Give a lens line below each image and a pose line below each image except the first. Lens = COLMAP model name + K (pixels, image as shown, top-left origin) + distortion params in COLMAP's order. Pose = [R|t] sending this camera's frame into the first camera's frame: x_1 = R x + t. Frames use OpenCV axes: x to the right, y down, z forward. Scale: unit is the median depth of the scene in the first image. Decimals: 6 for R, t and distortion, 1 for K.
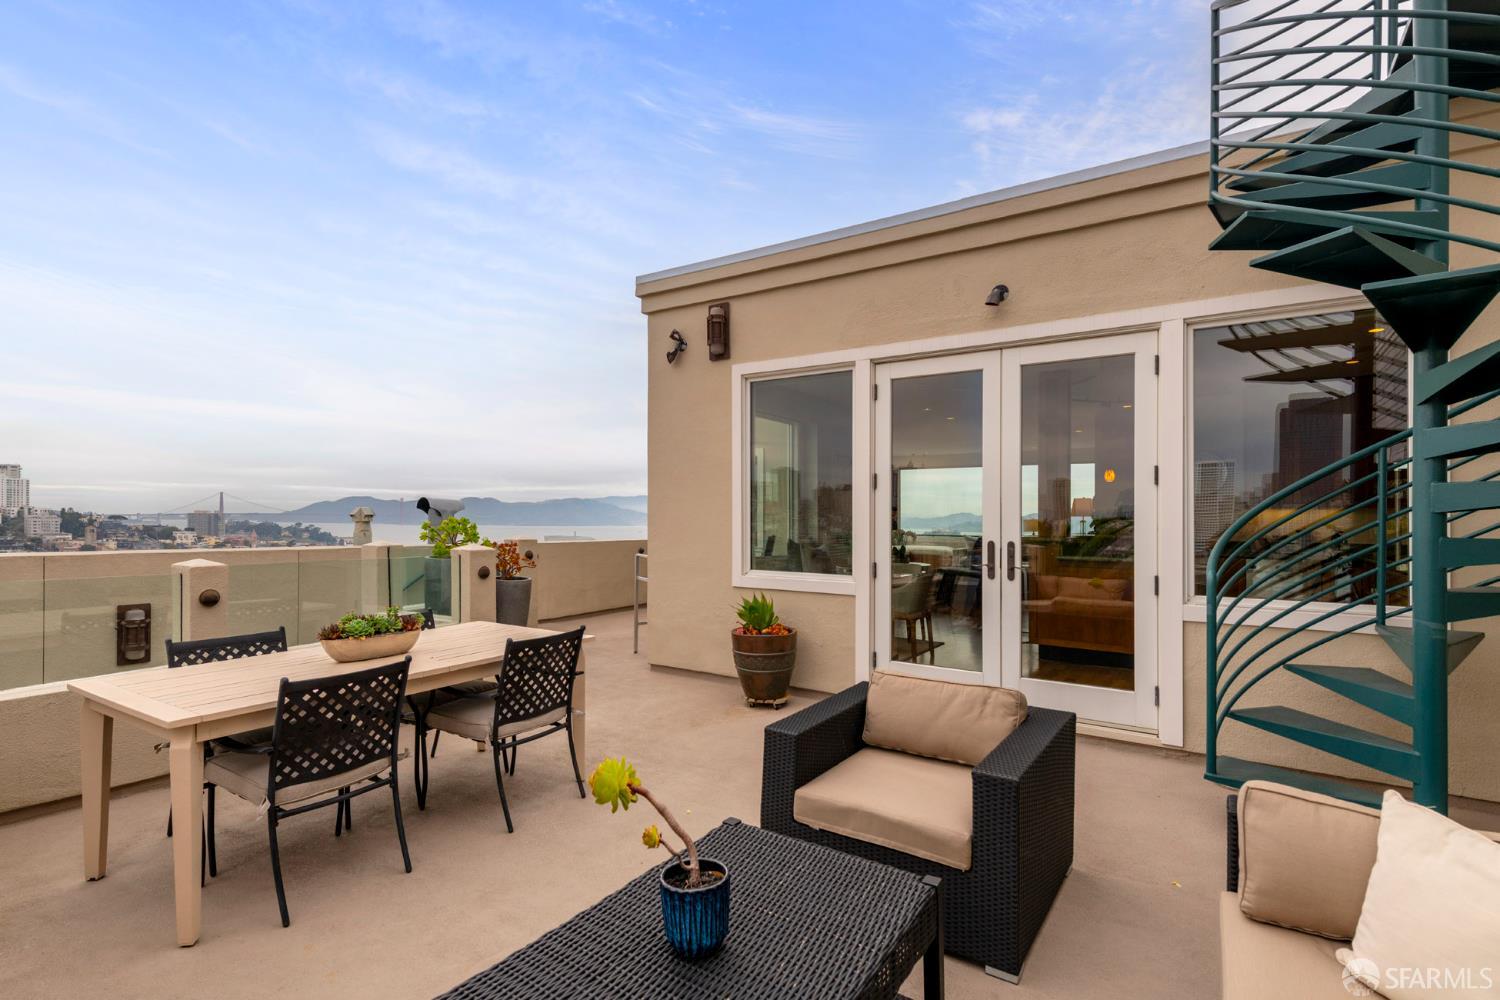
lens RADIAL K [[729.9, 0, 739.6], [0, 729.9, 527.0], [0, 0, 1]] dist [0.005566, 0.000628]
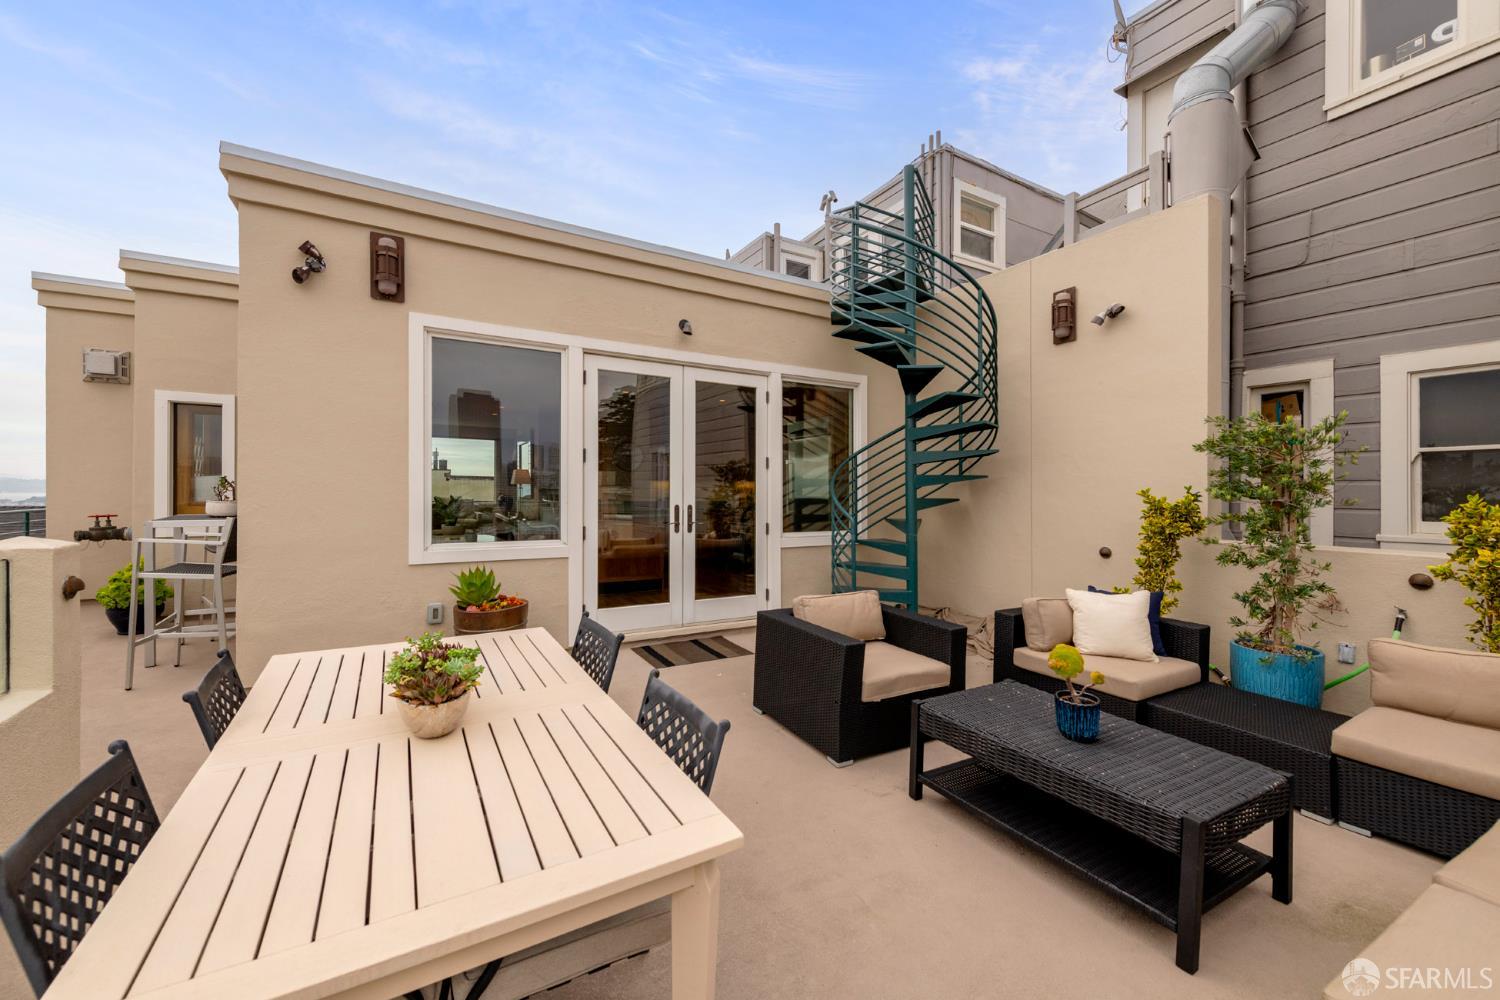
lens RADIAL K [[607.8, 0, 750.2], [0, 607.8, 491.2], [0, 0, 1]] dist [-0.004346, -0.001024]
pose [[0.414493, -0.004014, 0.910044, -0.572934], [0.001850, 0.999992, 0.003568, -0.009724], [-0.910051, 0.000204, 0.414497, 0.370002]]
